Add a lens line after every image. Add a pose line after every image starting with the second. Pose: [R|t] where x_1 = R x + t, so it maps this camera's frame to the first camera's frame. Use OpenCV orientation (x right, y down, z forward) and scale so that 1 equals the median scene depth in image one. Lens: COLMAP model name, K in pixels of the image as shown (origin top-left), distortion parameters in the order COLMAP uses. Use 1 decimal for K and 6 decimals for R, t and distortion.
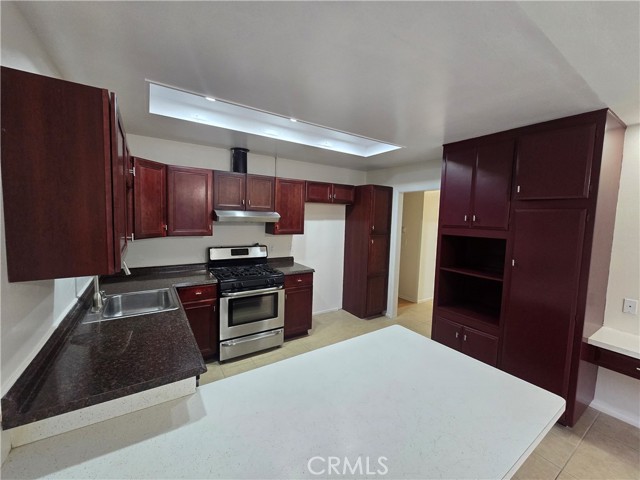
lens RADIAL K [[263.2, 0, 319.8], [0, 263.2, 235.3], [0, 0, 1]] dist [-0.001619, 0.000557]
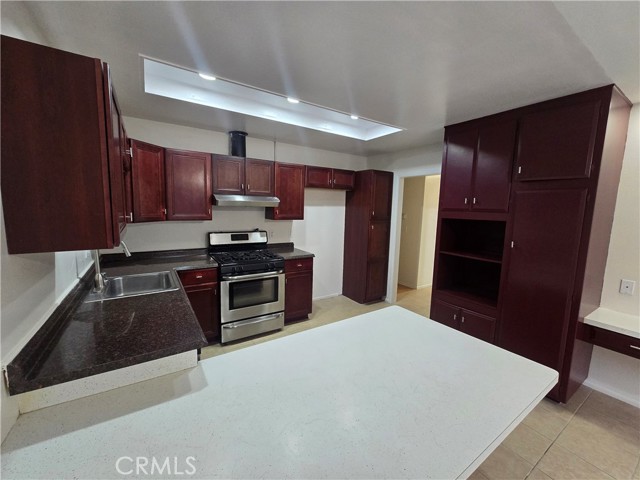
lens RADIAL K [[263.2, 0, 320.1], [0, 263.2, 236.5], [0, 0, 1]] dist [-0.001619, 0.000557]
pose [[0.999996, -0.002198, -0.001476, 0.004593], [0.002258, 0.999138, 0.041460, 0.029155], [0.001384, -0.041464, 0.999139, -0.000531]]
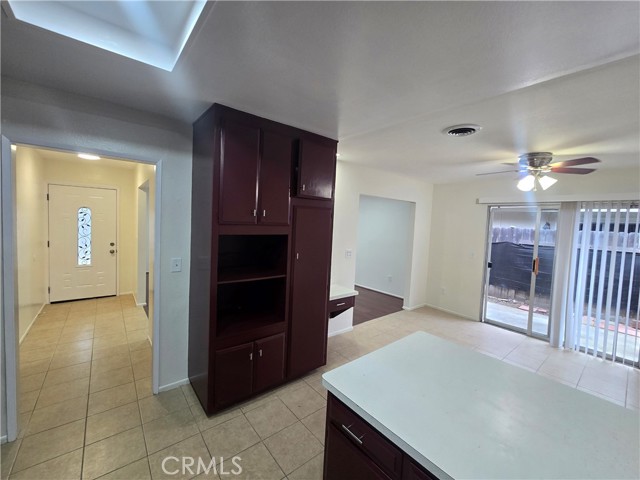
lens RADIAL K [[263.2, 0, 317.9], [0, 263.2, 234.9], [0, 0, 1]] dist [-0.001619, 0.000557]
pose [[-0.105683, -0.084233, 0.990826, -0.315210], [0.030548, 0.995661, 0.087902, -0.070986], [-0.993931, 0.039557, -0.102651, 0.978449]]
